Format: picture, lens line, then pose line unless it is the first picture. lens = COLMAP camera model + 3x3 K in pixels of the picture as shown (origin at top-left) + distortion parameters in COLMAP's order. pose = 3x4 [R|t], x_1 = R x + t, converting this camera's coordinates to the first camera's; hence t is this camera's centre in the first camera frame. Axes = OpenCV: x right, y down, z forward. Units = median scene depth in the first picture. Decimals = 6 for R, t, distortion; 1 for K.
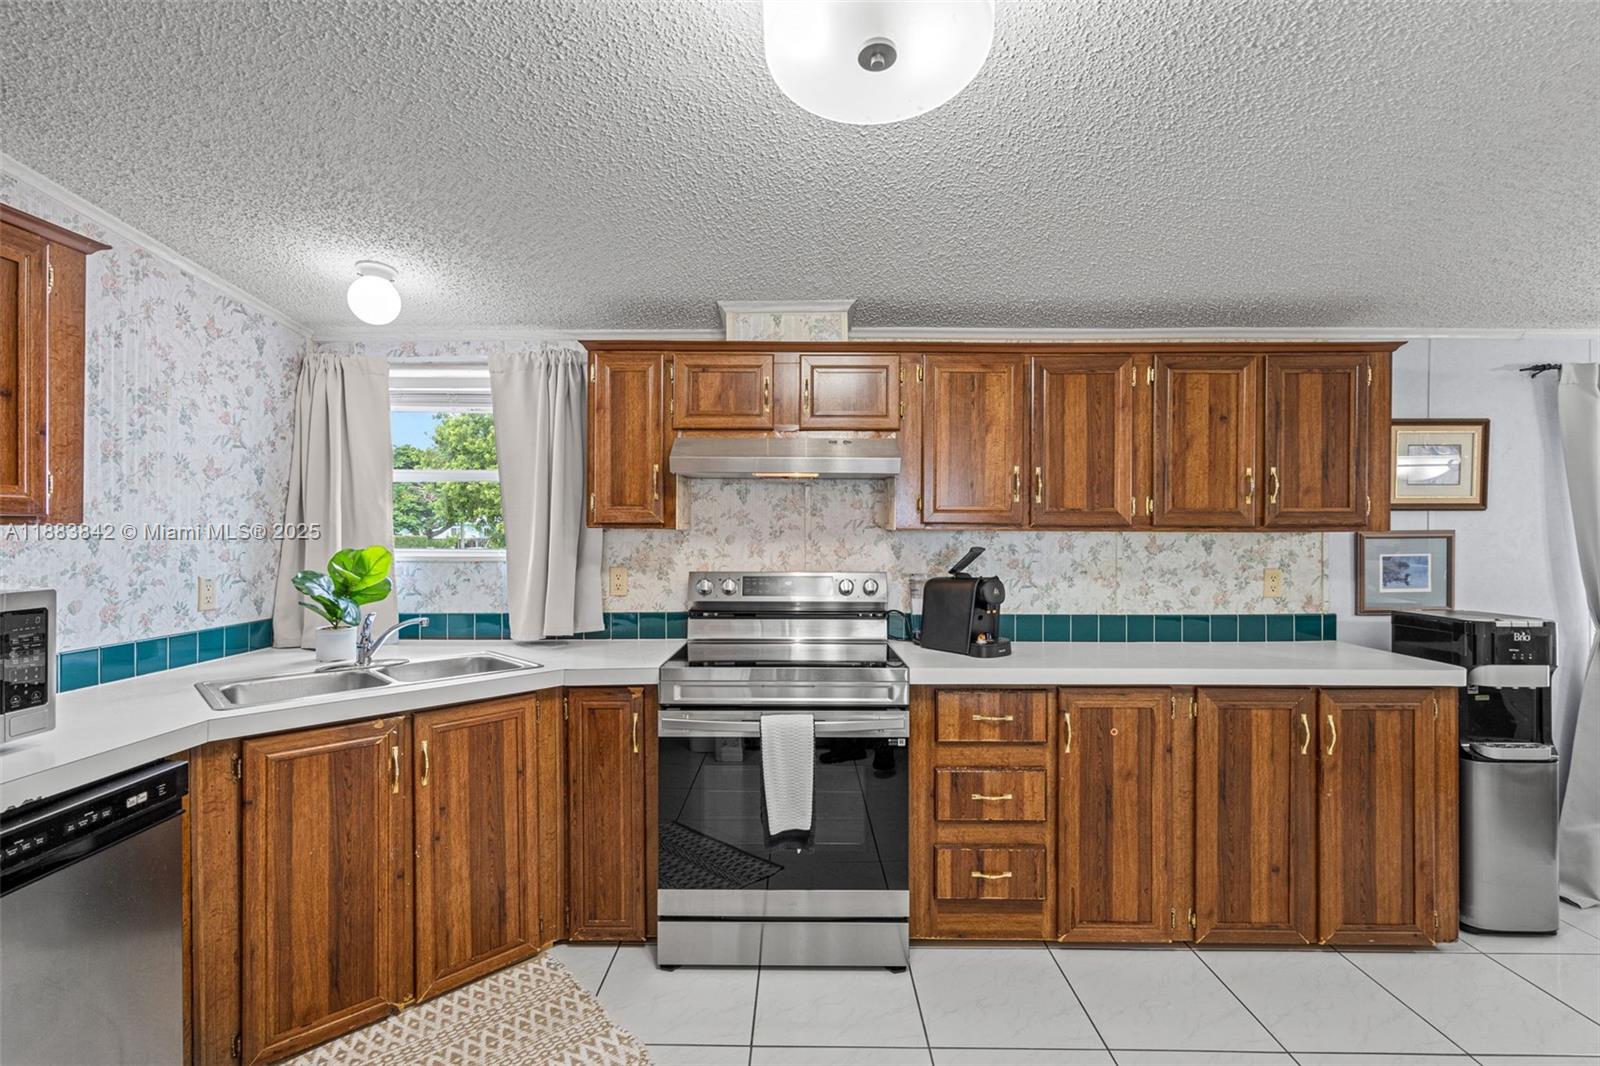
lens RADIAL K [[727.0, 0, 795.7], [0, 727.0, 531.3], [0, 0, 1]] dist [-0.002360, 0.000202]
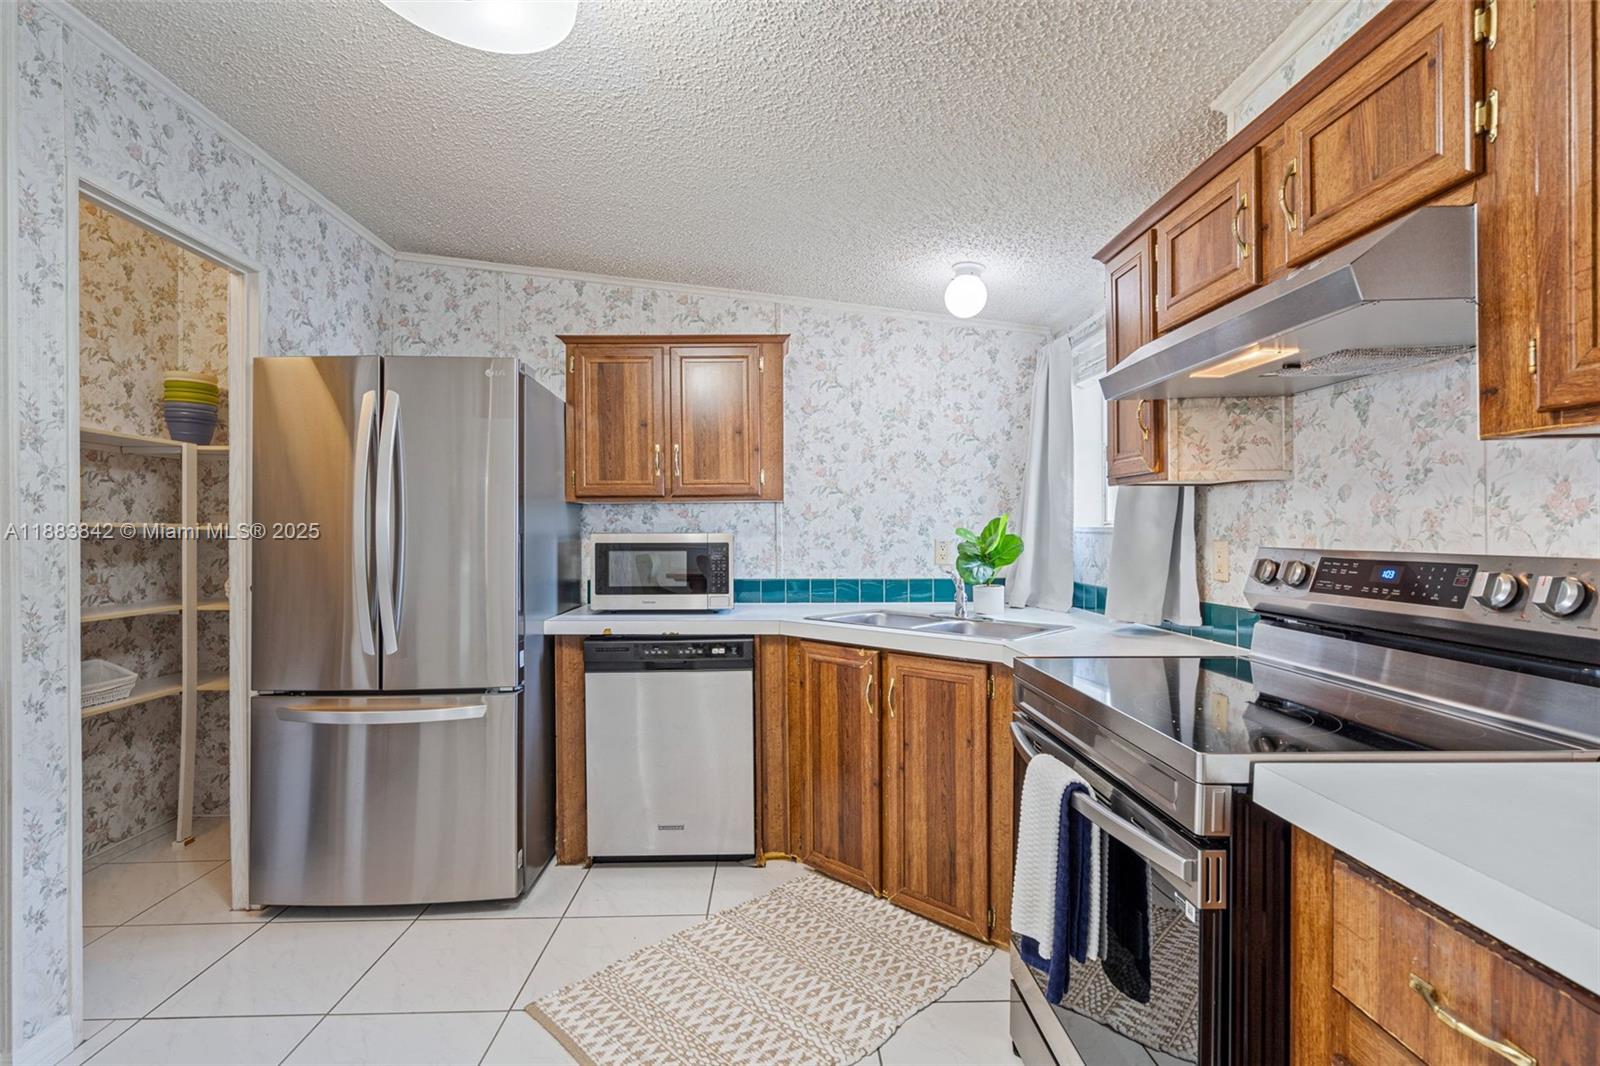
lens RADIAL K [[733.3, 0, 800.0], [0, 733.3, 533.0], [0, 0, 1]] dist [-0.002694, 0.000202]
pose [[0.043764, 0.000372, -0.999042, 0.505137], [0.003683, 0.999993, 0.000534, 0.045364], [0.999035, -0.003703, 0.043762, 0.632428]]
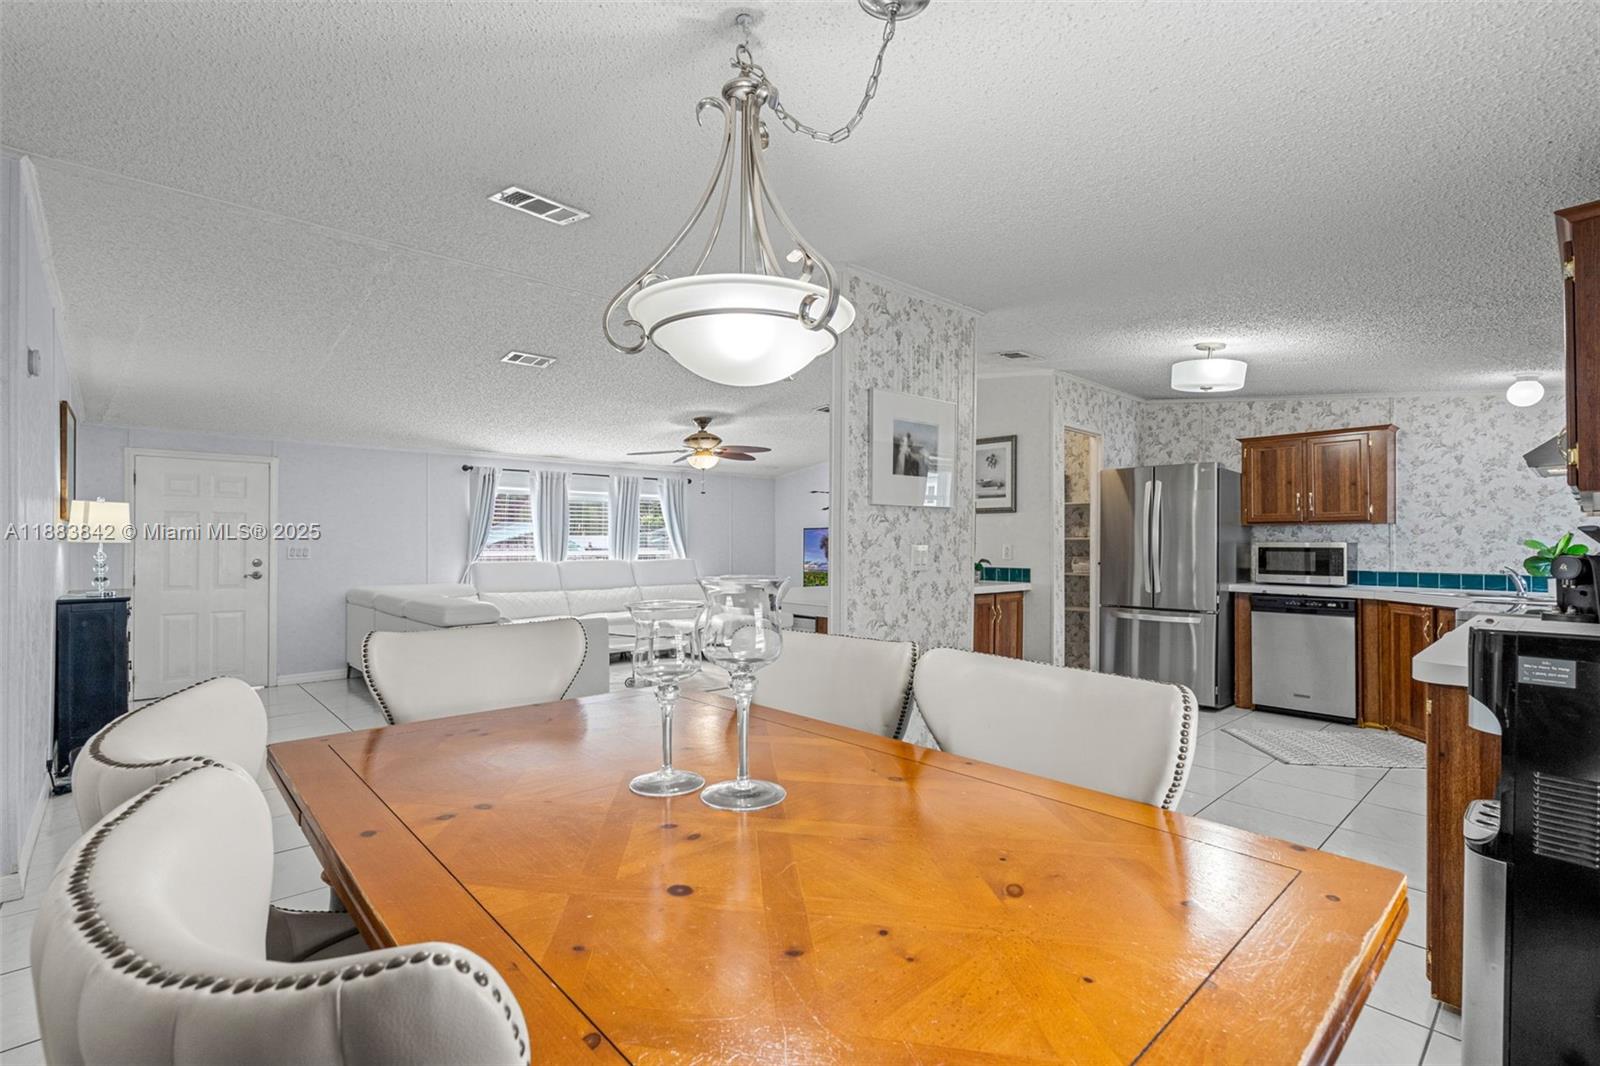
lens RADIAL K [[725.1, 0, 794.3], [0, 725.1, 537.2], [0, 0, 1]] dist [-0.001001, 0.000002]
pose [[-0.732242, -0.005448, -0.681023, 1.782023], [-0.002652, 0.999983, -0.005148, 0.045644], [0.681039, -0.001964, -0.732244, 0.988553]]
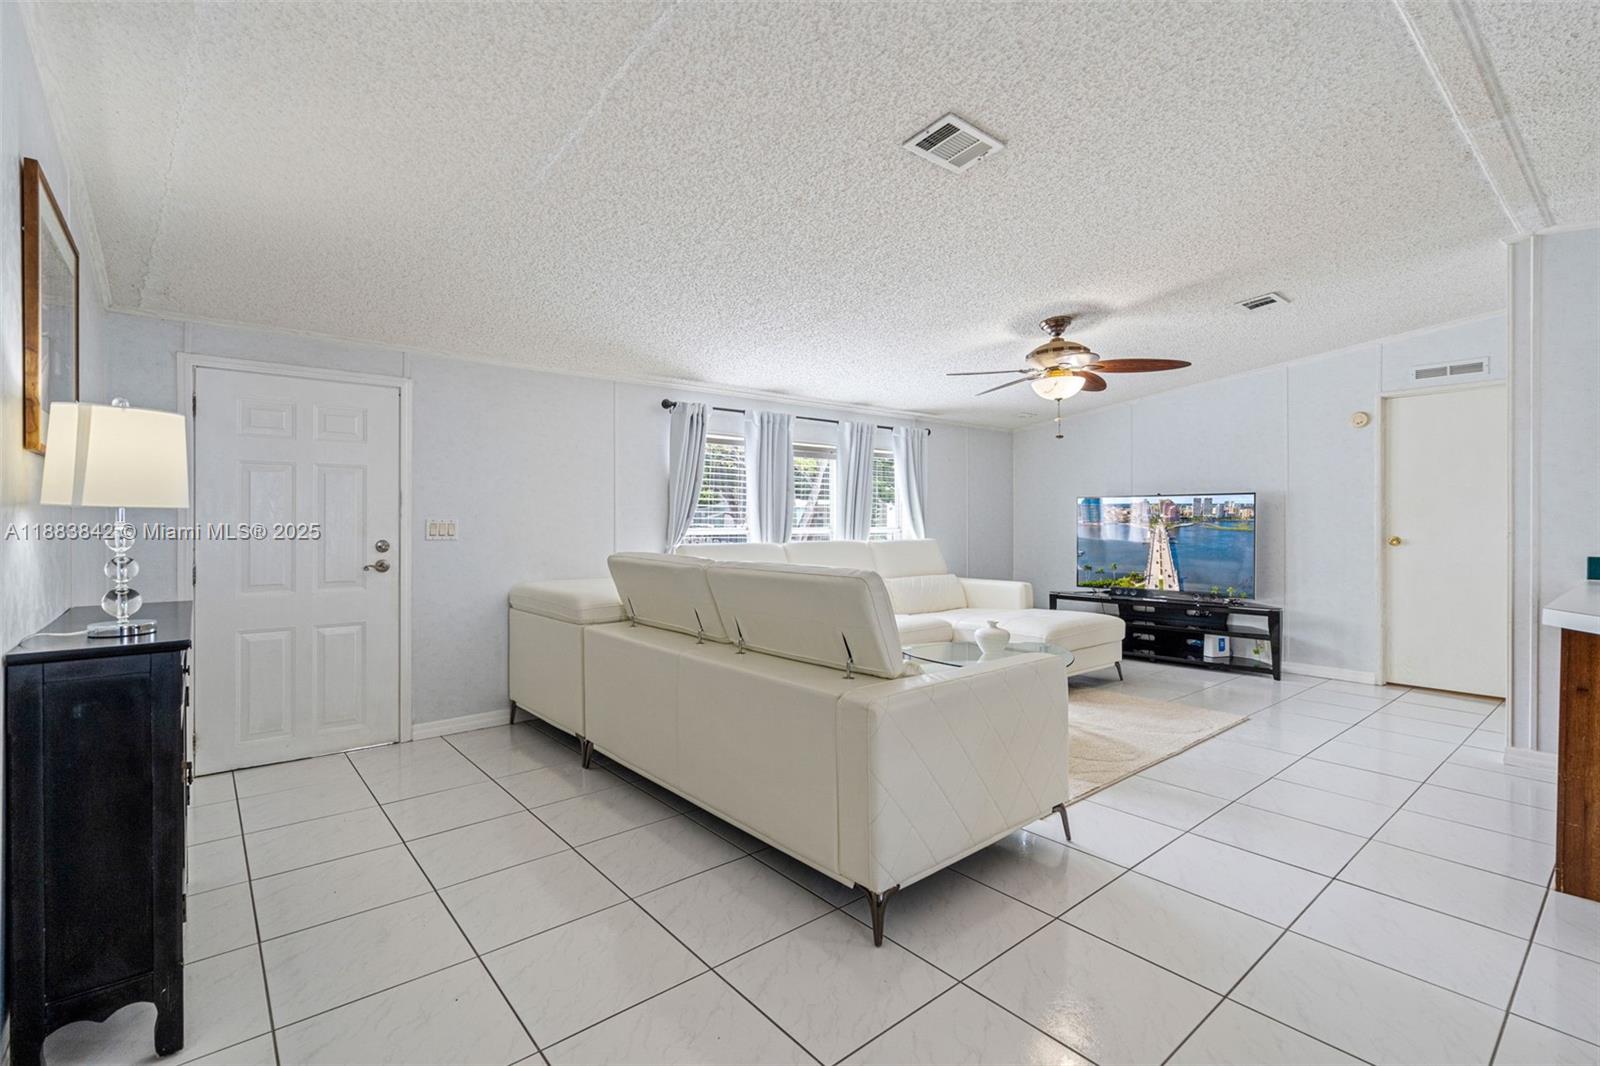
lens RADIAL K [[727.2, 0, 798.2], [0, 727.2, 518.2], [0, 0, 1]] dist [-0.015907, 0.008380]
pose [[-0.758150, -0.002394, -0.652076, 1.774462], [-0.004001, 0.999992, 0.000981, 0.059795], [0.652068, 0.003353, -0.758153, -0.272098]]
